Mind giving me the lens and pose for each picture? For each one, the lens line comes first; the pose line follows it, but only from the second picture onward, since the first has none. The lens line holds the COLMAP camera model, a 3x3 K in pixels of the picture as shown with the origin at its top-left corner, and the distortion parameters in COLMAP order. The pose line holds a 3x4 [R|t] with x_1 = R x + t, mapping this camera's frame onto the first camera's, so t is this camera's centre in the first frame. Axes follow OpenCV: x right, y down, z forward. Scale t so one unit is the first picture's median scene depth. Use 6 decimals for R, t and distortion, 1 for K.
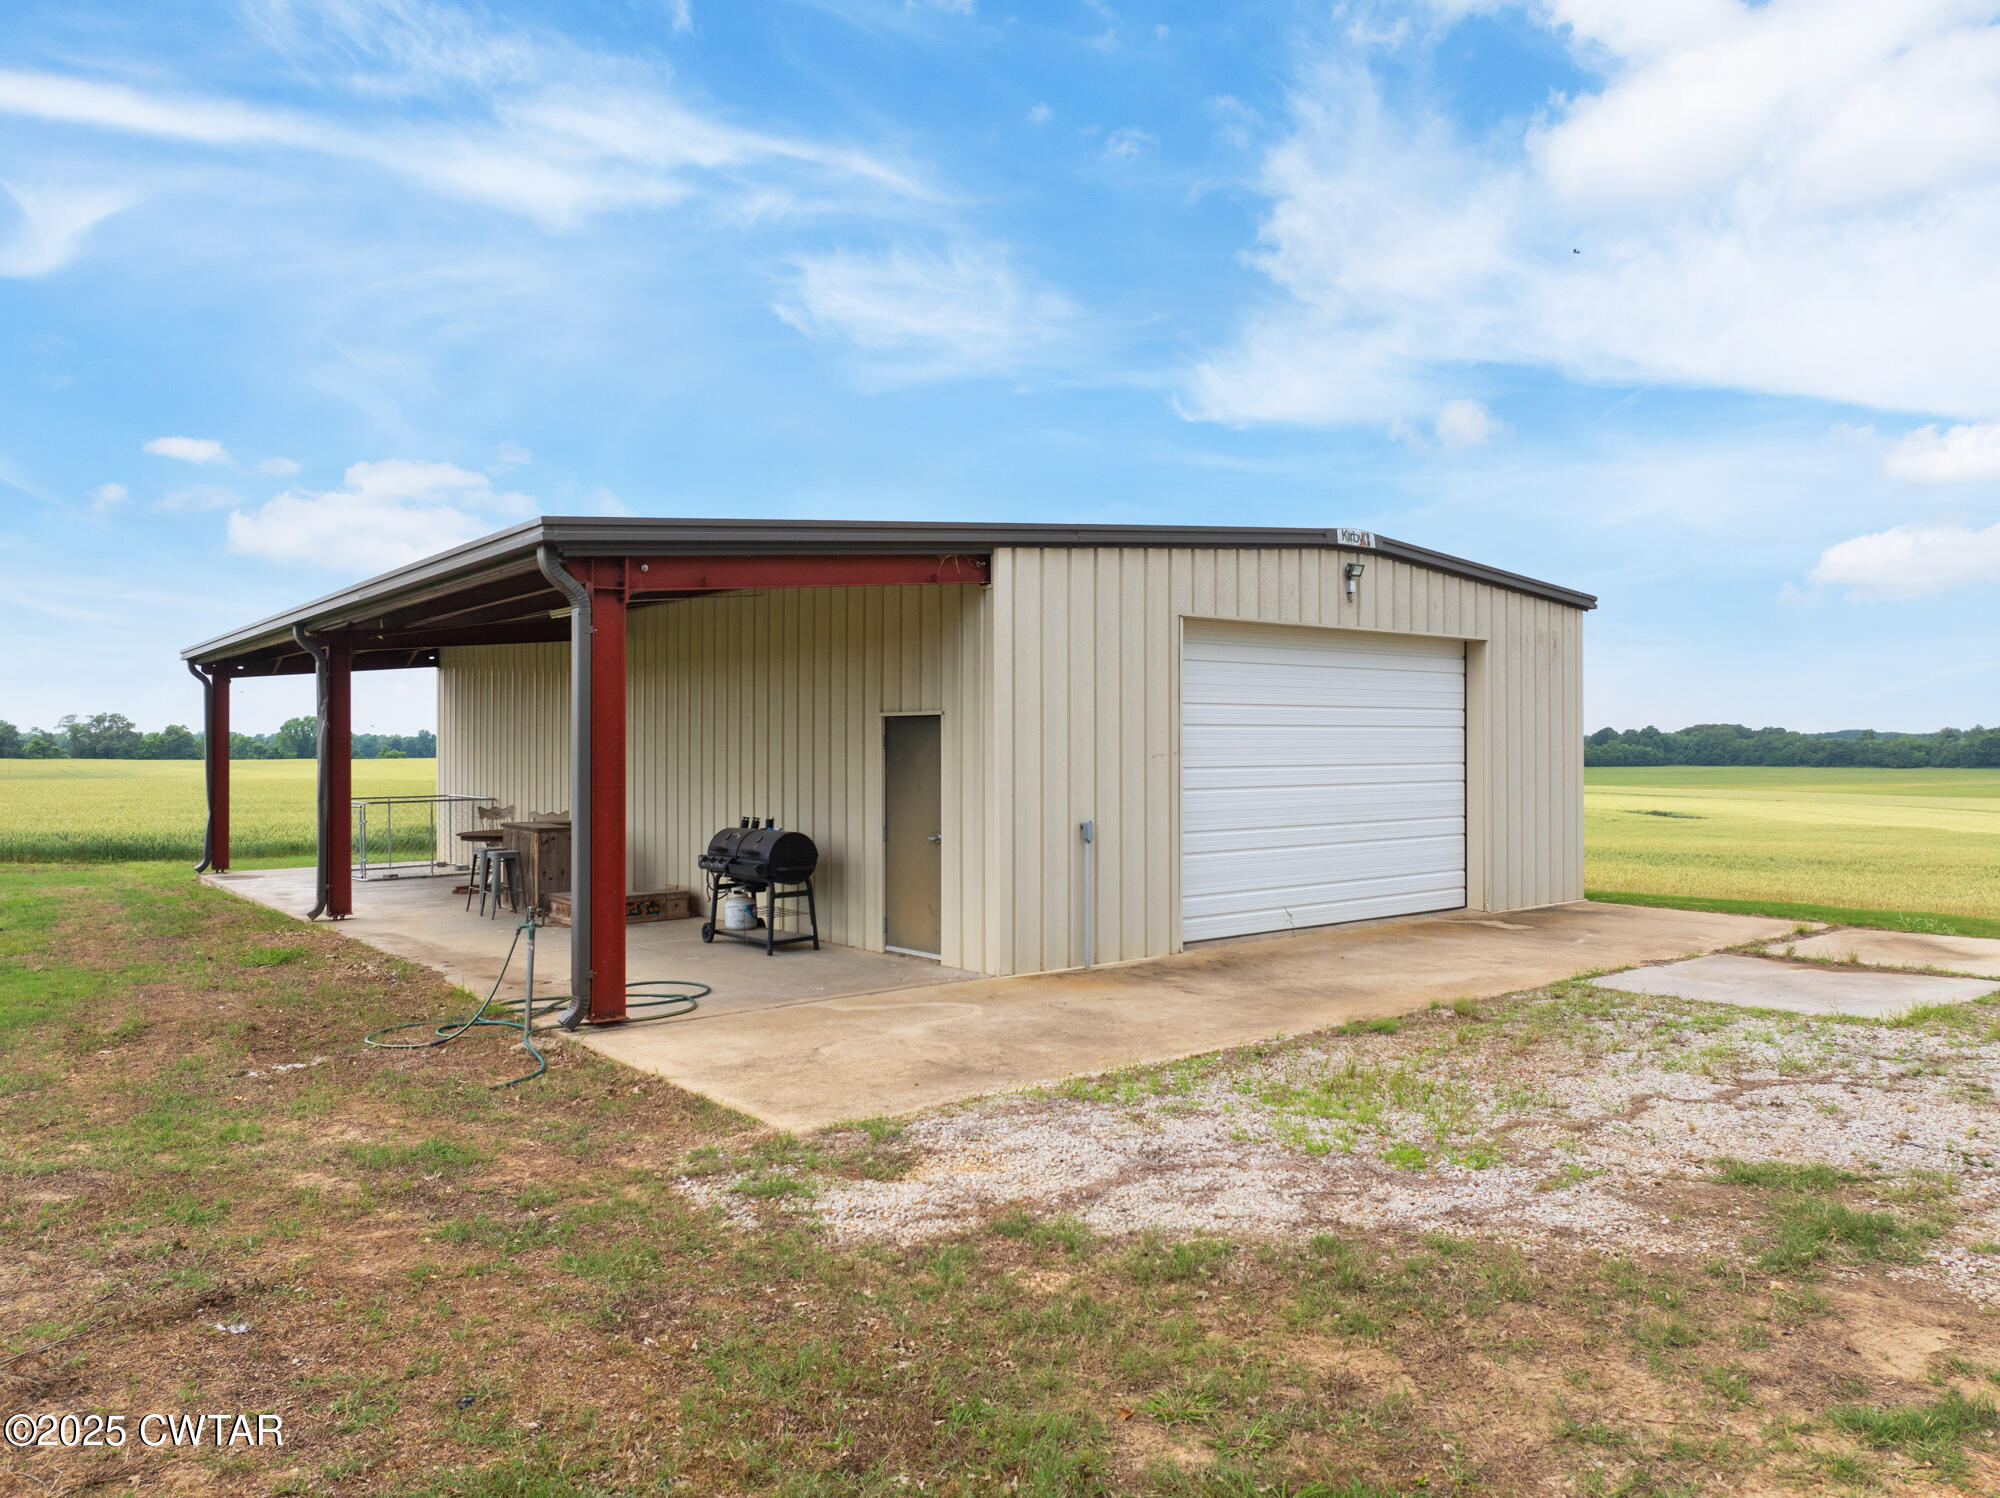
lens RADIAL K [[1412.8, 0, 1098.9], [0, 1412.8, 761.2], [0, 0, 1]] dist [-0.037238, 0.000230]
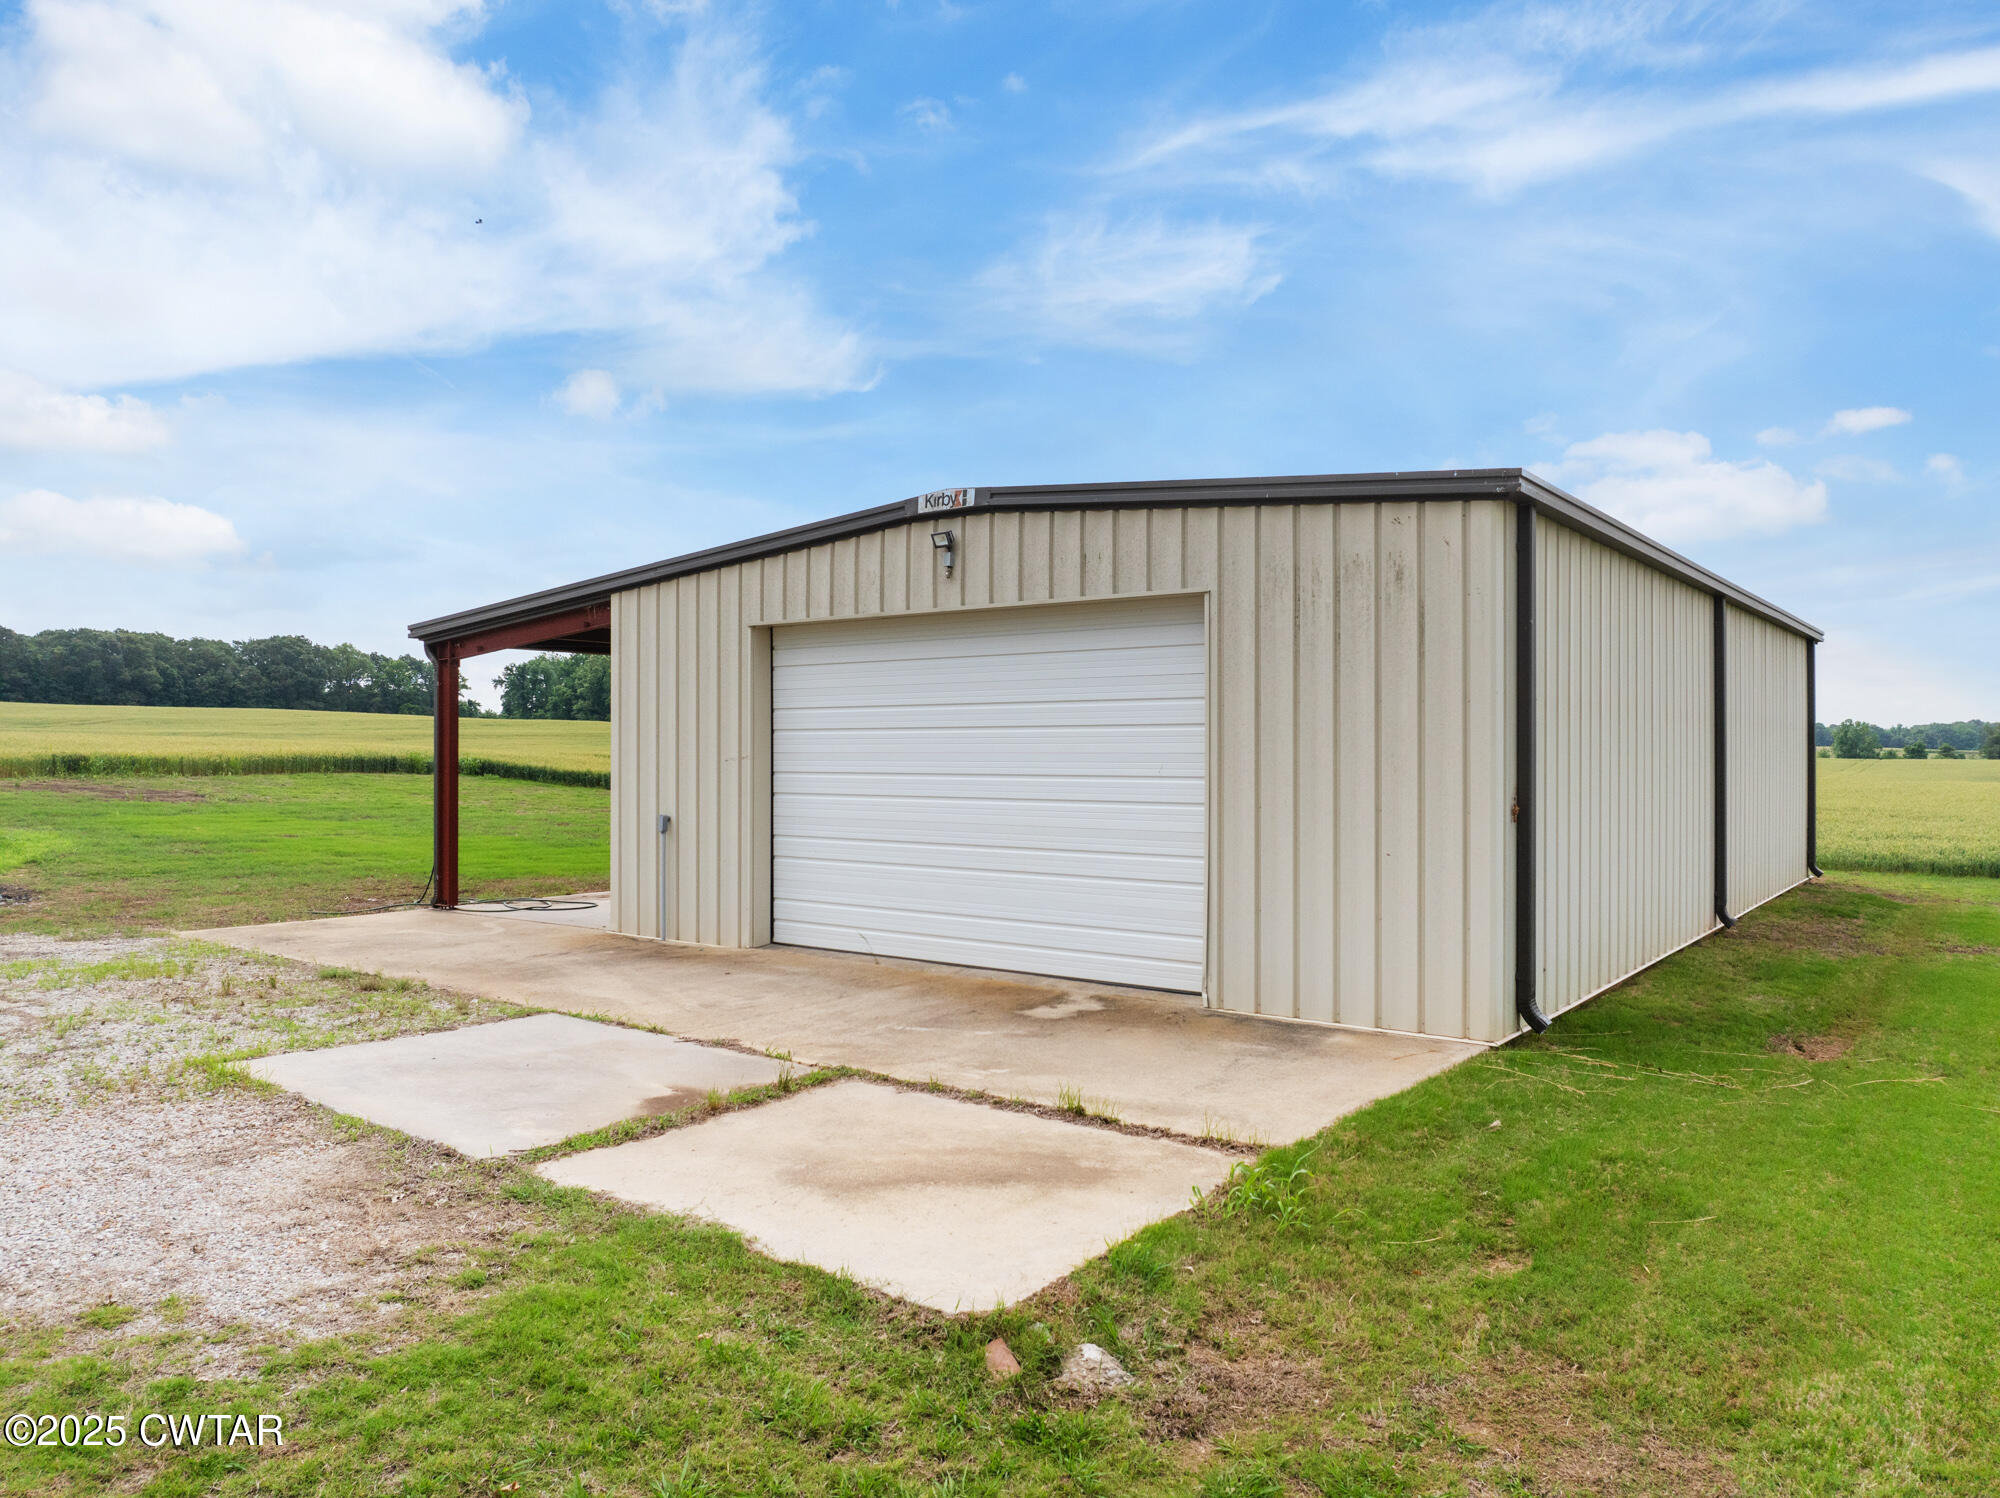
lens RADIAL K [[1412.8, 0, 996.1], [0, 1412.8, 737.5], [0, 0, 1]] dist [-0.037238, 0.000230]
pose [[0.221079, 0.012227, -0.975179, 1.010955], [-0.001347, 0.999924, 0.012232, -0.030016], [0.975255, -0.001391, 0.221079, 0.858719]]
